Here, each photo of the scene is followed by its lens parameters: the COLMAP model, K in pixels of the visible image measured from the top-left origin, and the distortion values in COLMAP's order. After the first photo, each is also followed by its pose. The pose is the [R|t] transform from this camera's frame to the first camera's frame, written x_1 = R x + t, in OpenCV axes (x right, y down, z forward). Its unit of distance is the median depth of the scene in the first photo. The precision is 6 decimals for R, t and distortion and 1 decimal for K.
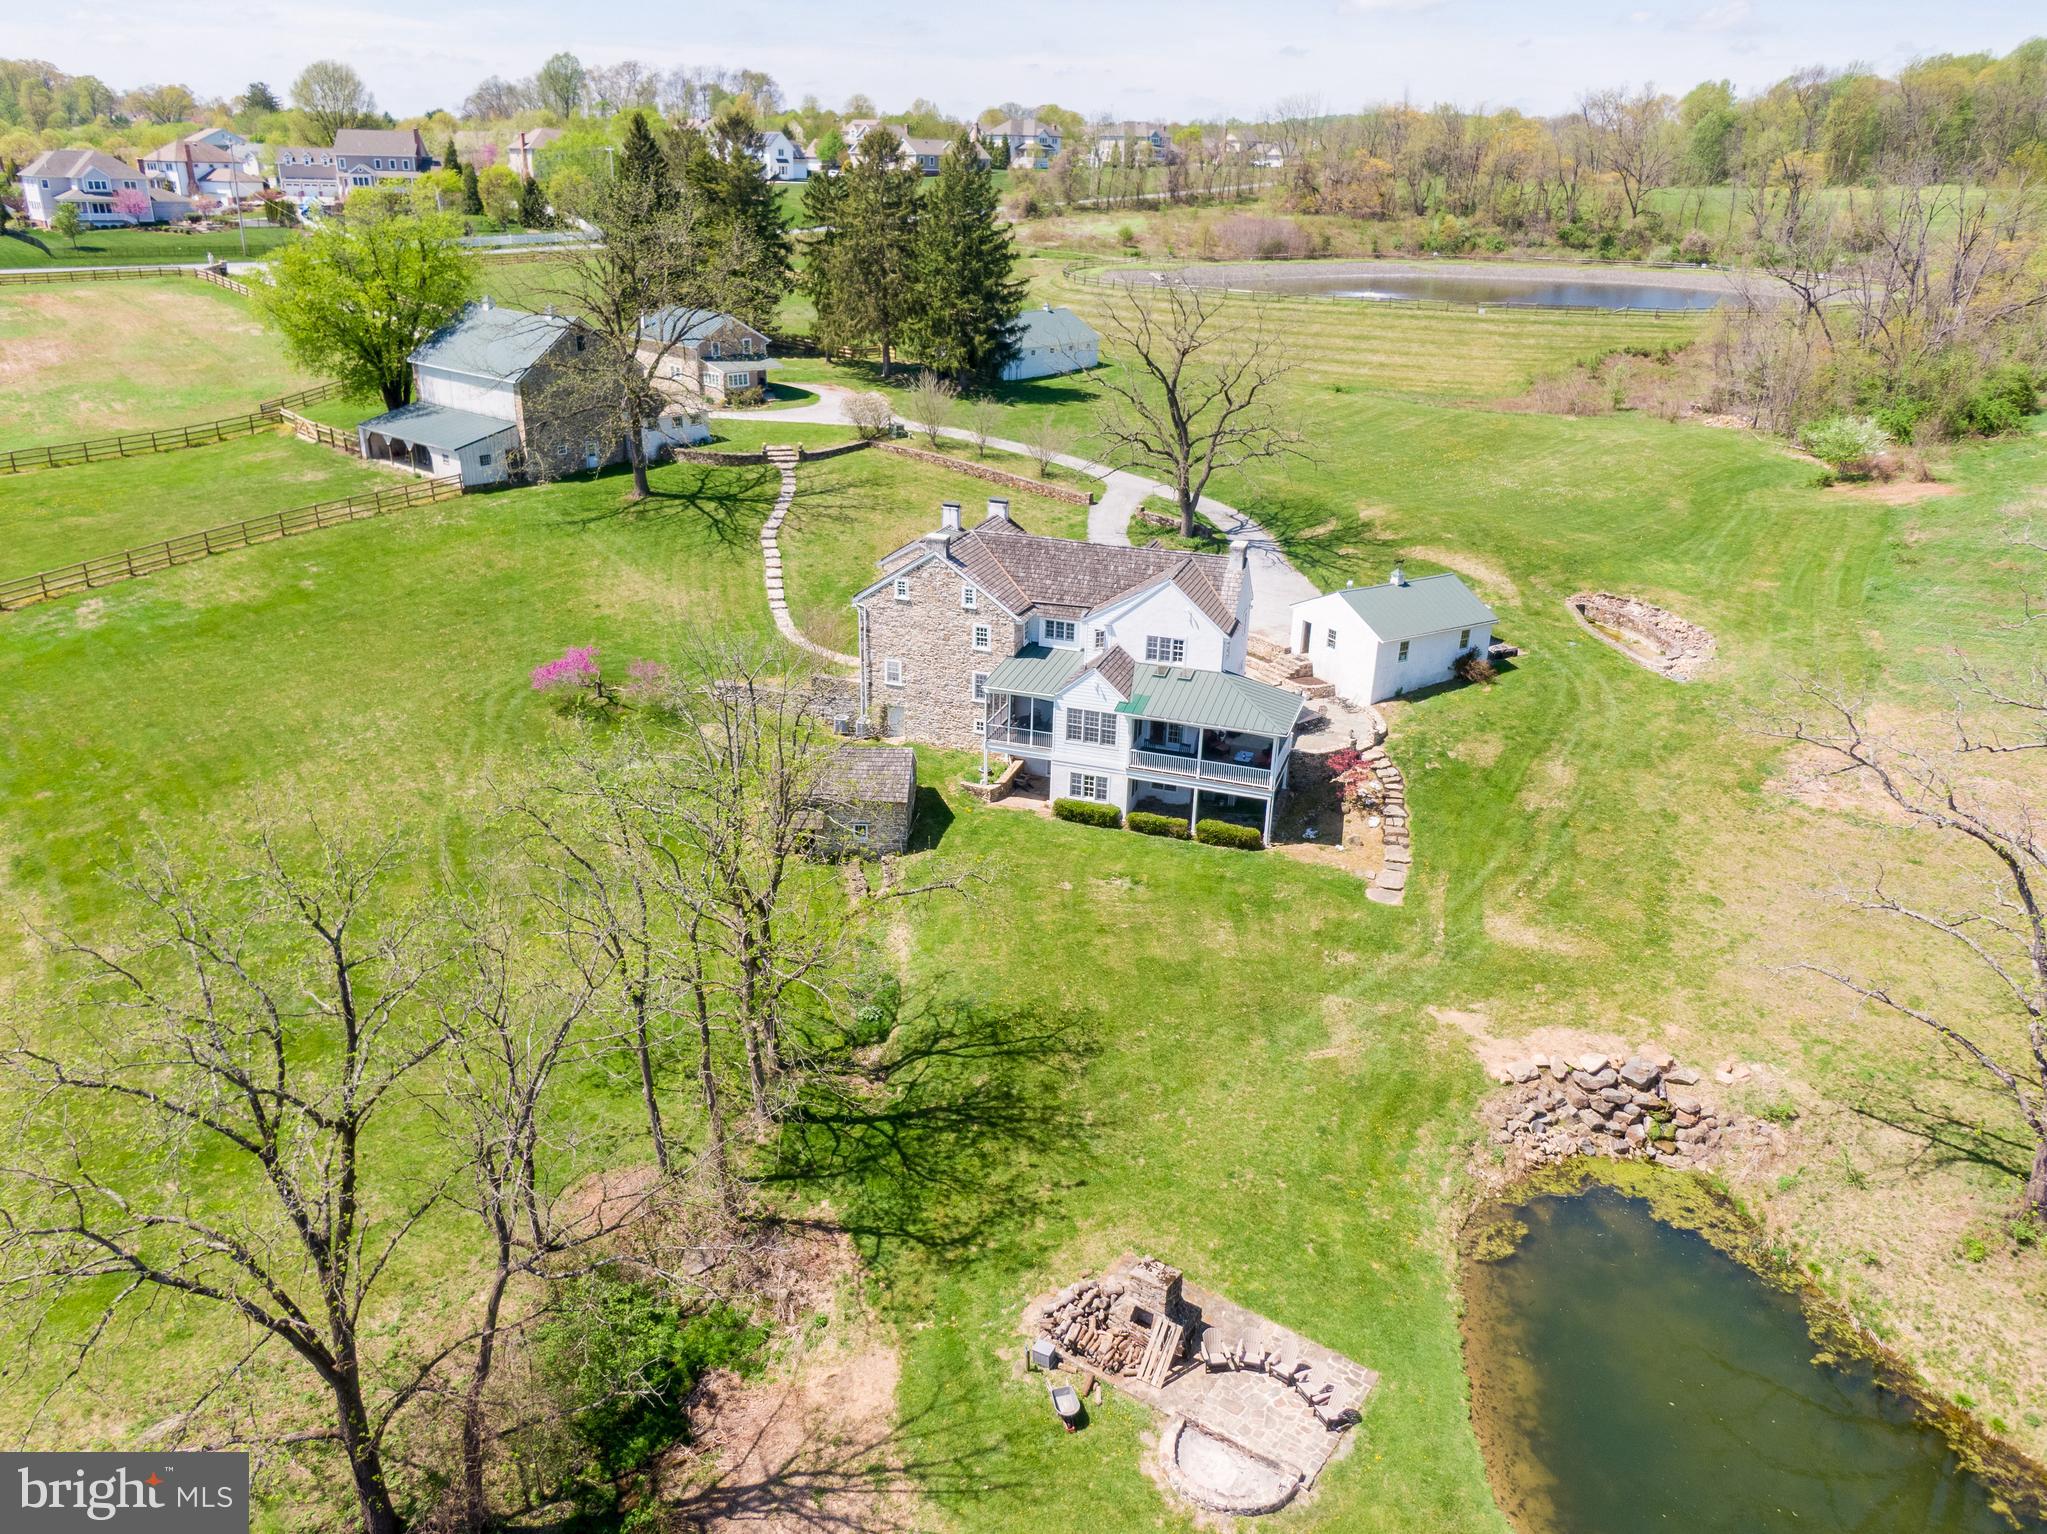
lens RADIAL K [[1464.7, 0, 1026.7], [0, 1464.7, 766.6], [0, 0, 1]] dist [0.026587, -0.036414]
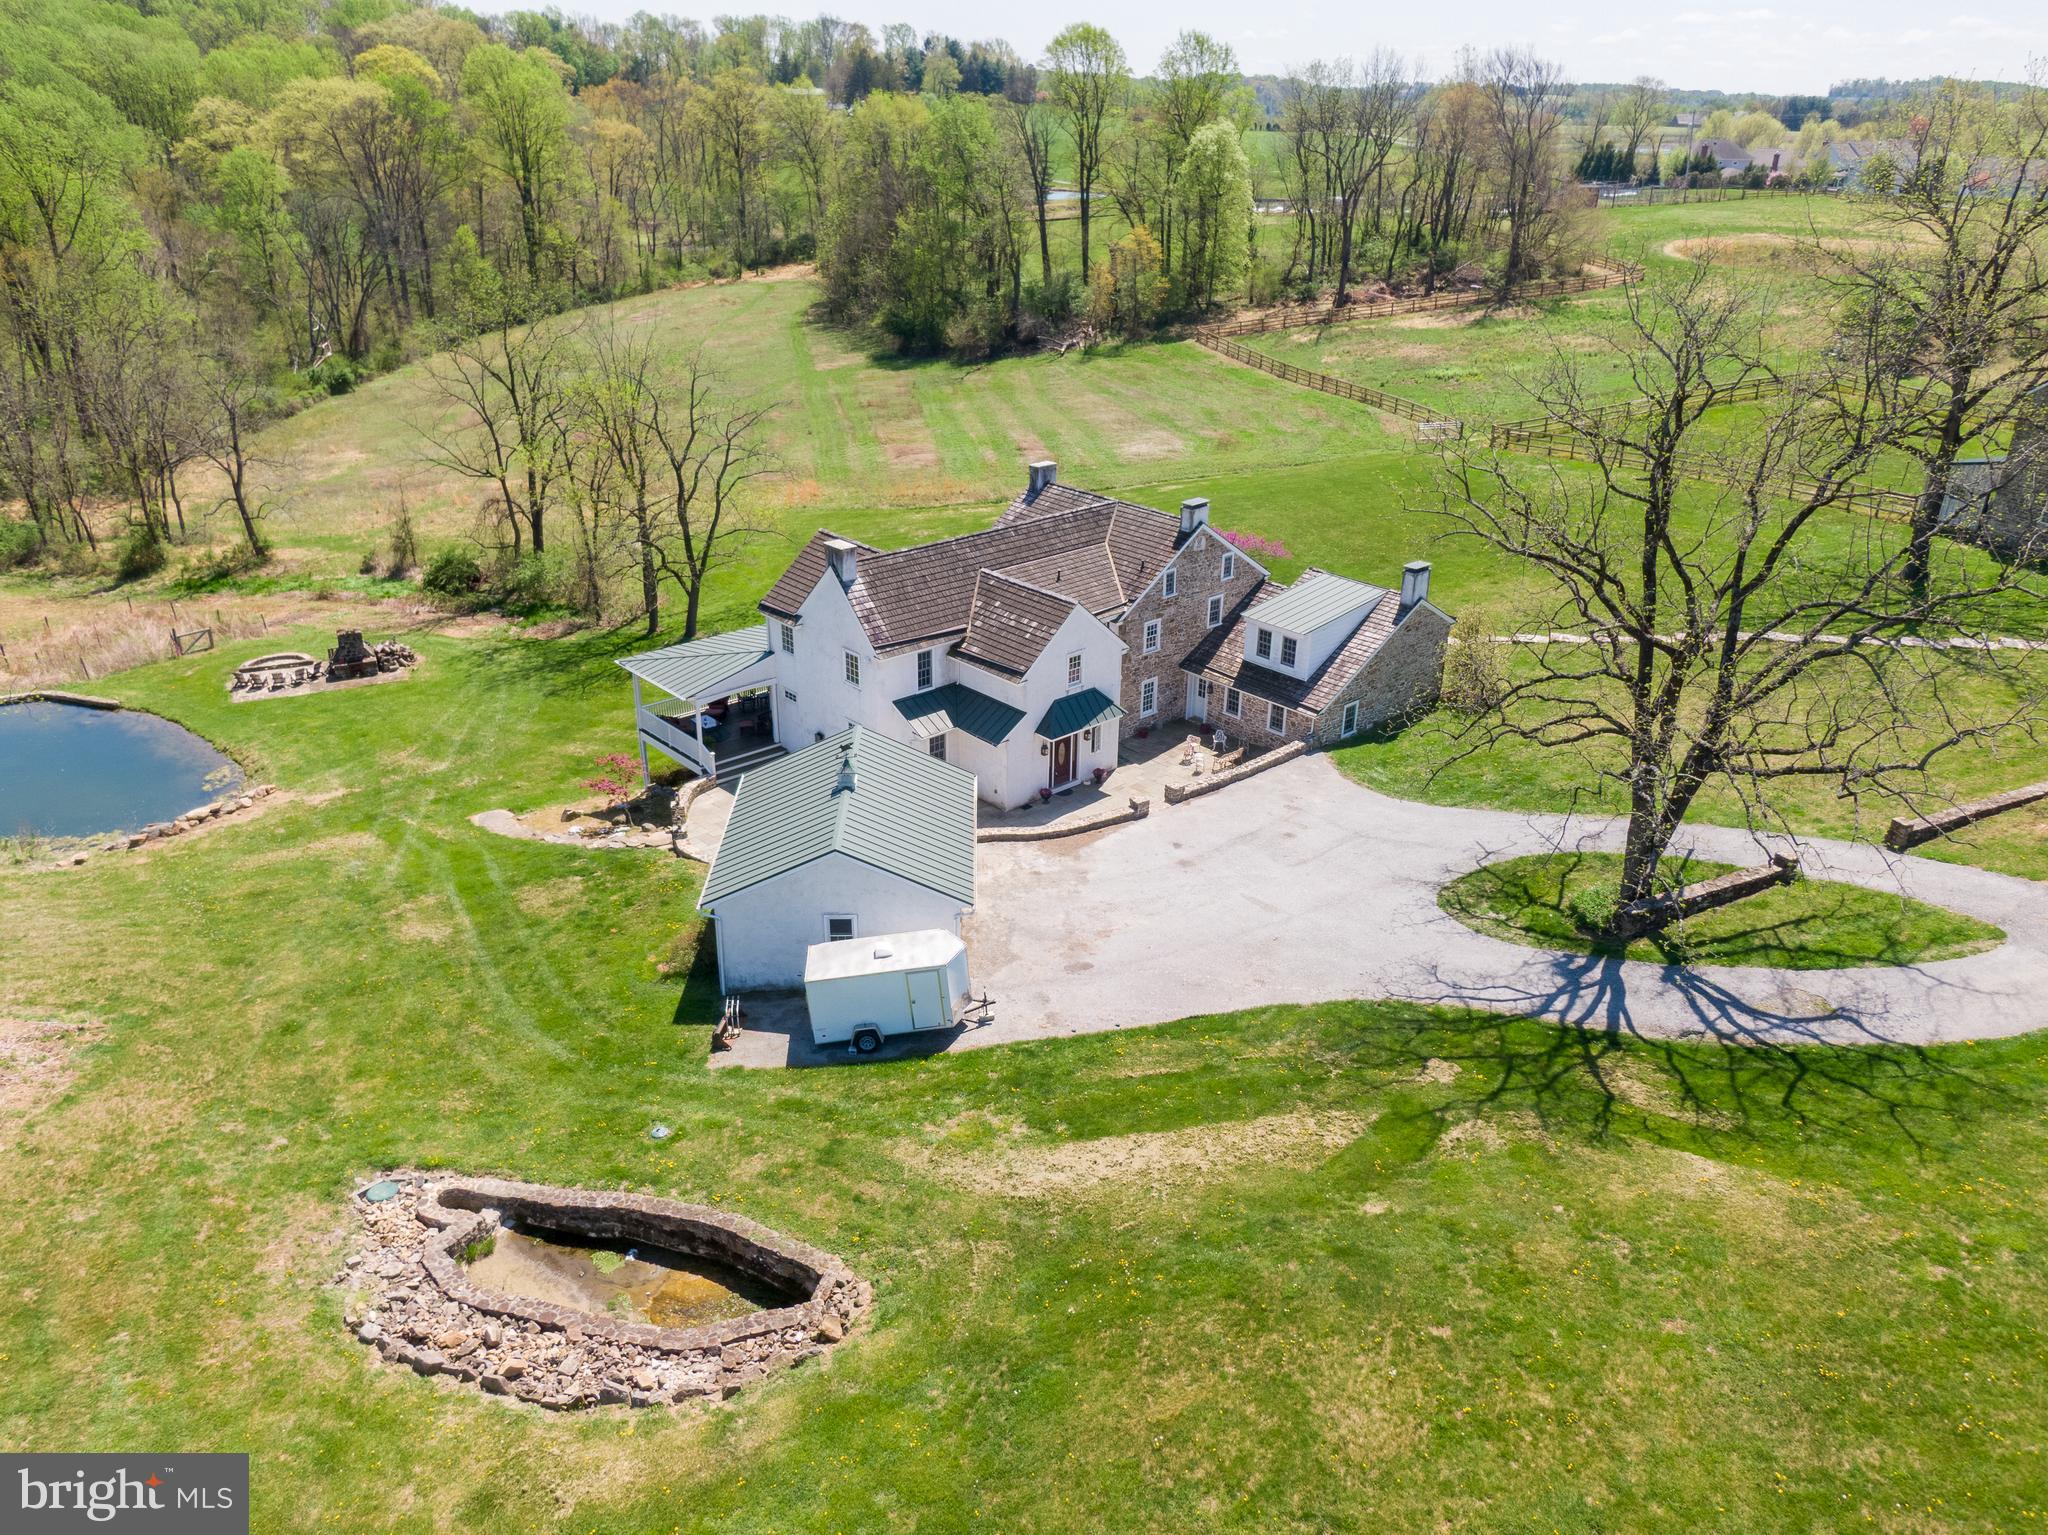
lens RADIAL K [[1455.1, 0, 1026.6], [0, 1455.1, 761.7], [0, 0, 1]] dist [0.033087, -0.054830]
pose [[-0.487692, 0.337252, -0.805244, 0.478362], [-0.351025, 0.768773, 0.534573, -0.325332], [0.799336, 0.543368, -0.256540, 0.878799]]
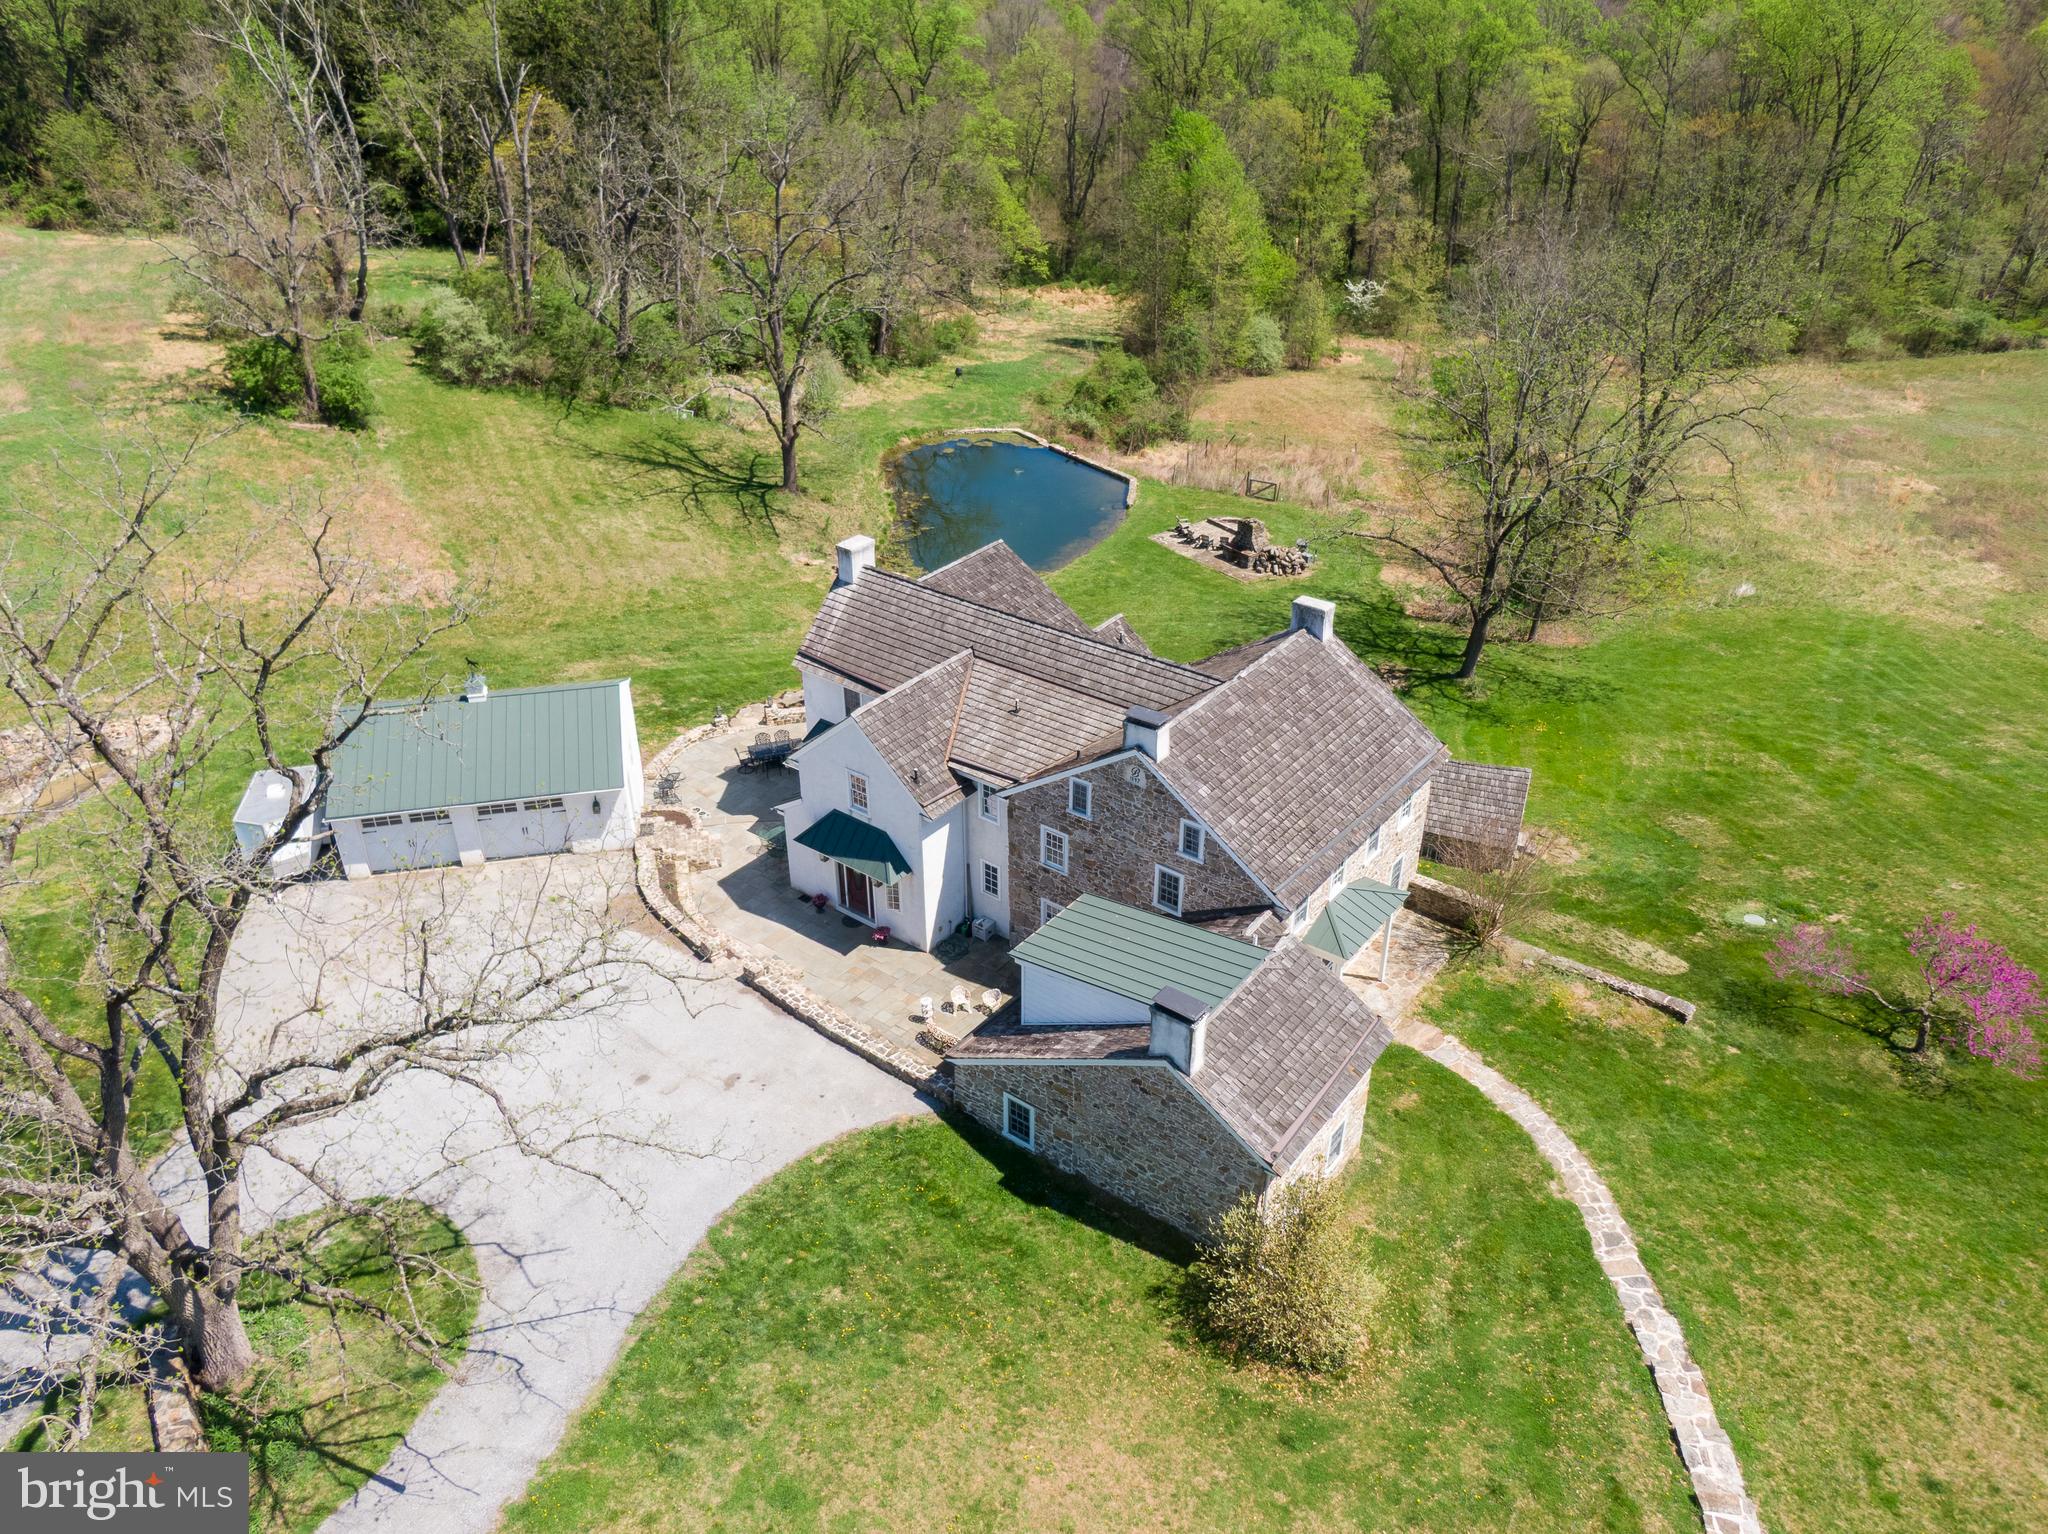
lens RADIAL K [[1470.0, 0, 1029.5], [0, 1470.0, 766.4], [0, 0, 1]] dist [0.015725, -0.021477]
pose [[-0.947904, -0.177820, 0.264307, -0.081917], [0.102685, 0.614855, 0.781926, -0.399144], [-0.301553, 0.768331, -0.564564, 0.951515]]
